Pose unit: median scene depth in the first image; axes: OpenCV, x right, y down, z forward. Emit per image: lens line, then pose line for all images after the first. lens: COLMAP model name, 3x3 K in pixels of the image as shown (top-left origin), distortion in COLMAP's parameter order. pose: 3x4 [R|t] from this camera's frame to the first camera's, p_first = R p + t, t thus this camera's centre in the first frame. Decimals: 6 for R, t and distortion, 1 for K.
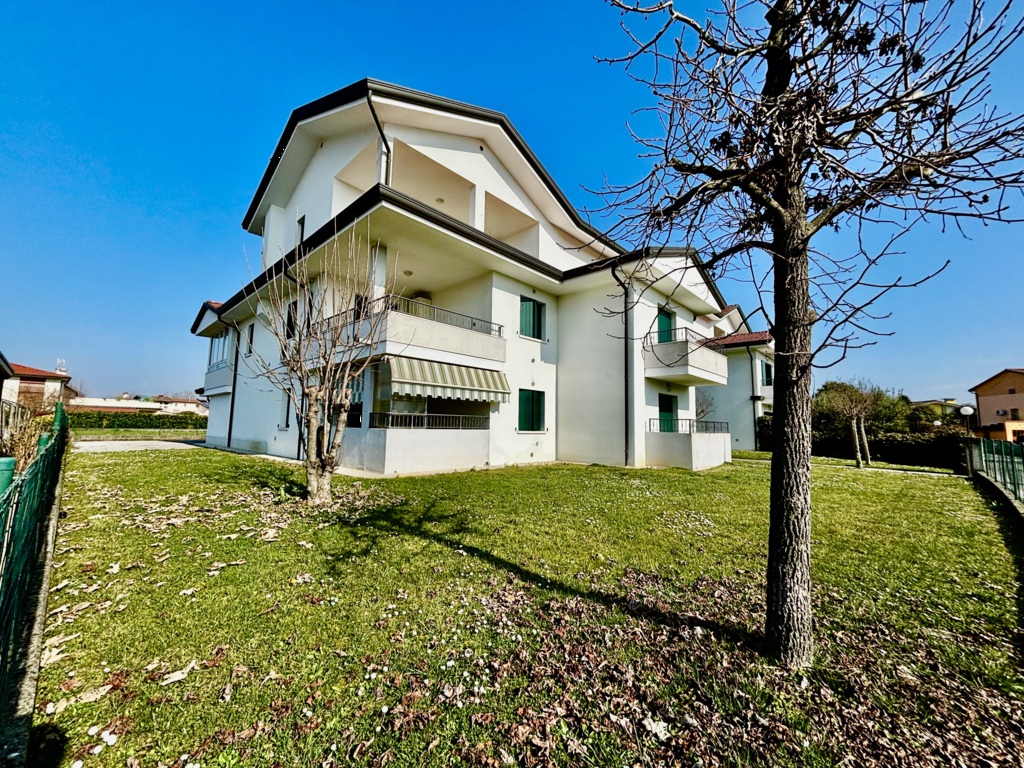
lens RADIAL K [[410.5, 0, 511.8], [0, 410.5, 381.1], [0, 0, 1]] dist [0.001408, 0.000320]
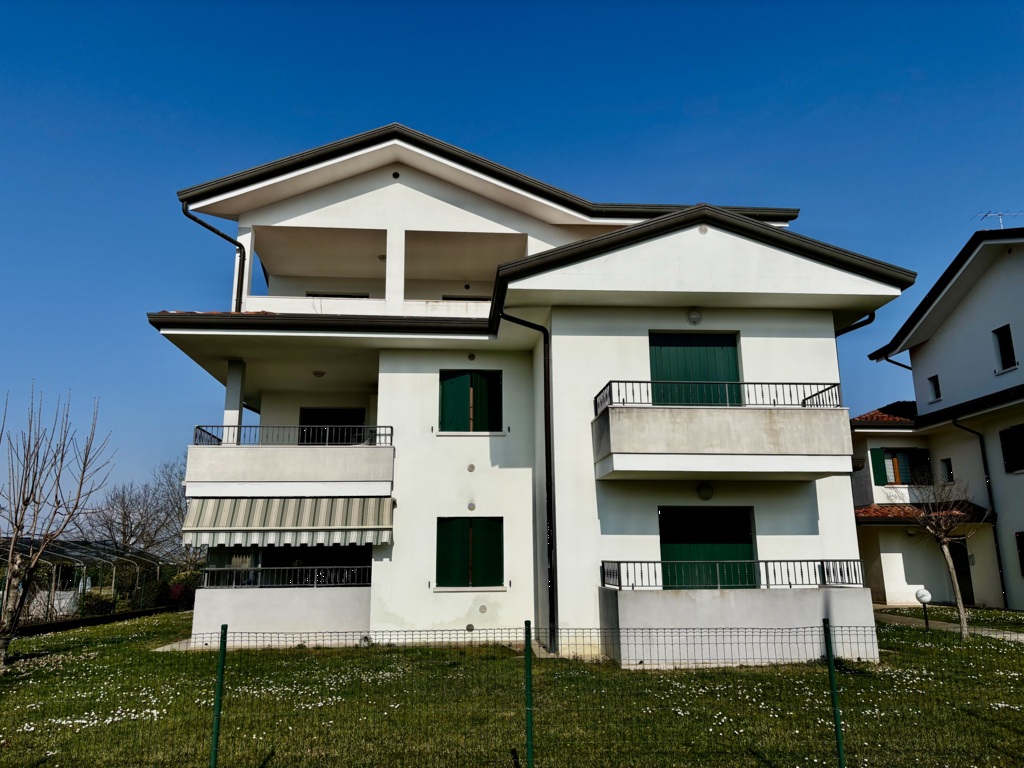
lens RADIAL K [[768.3, 0, 512.0], [0, 768.3, 384.0], [0, 0, 1]] dist [-0.003957, 0.047615]
pose [[0.739916, -0.178653, -0.648542, 0.891699], [0.097027, 0.982351, -0.159910, 0.014907], [0.665665, 0.055394, 0.744192, 0.179078]]
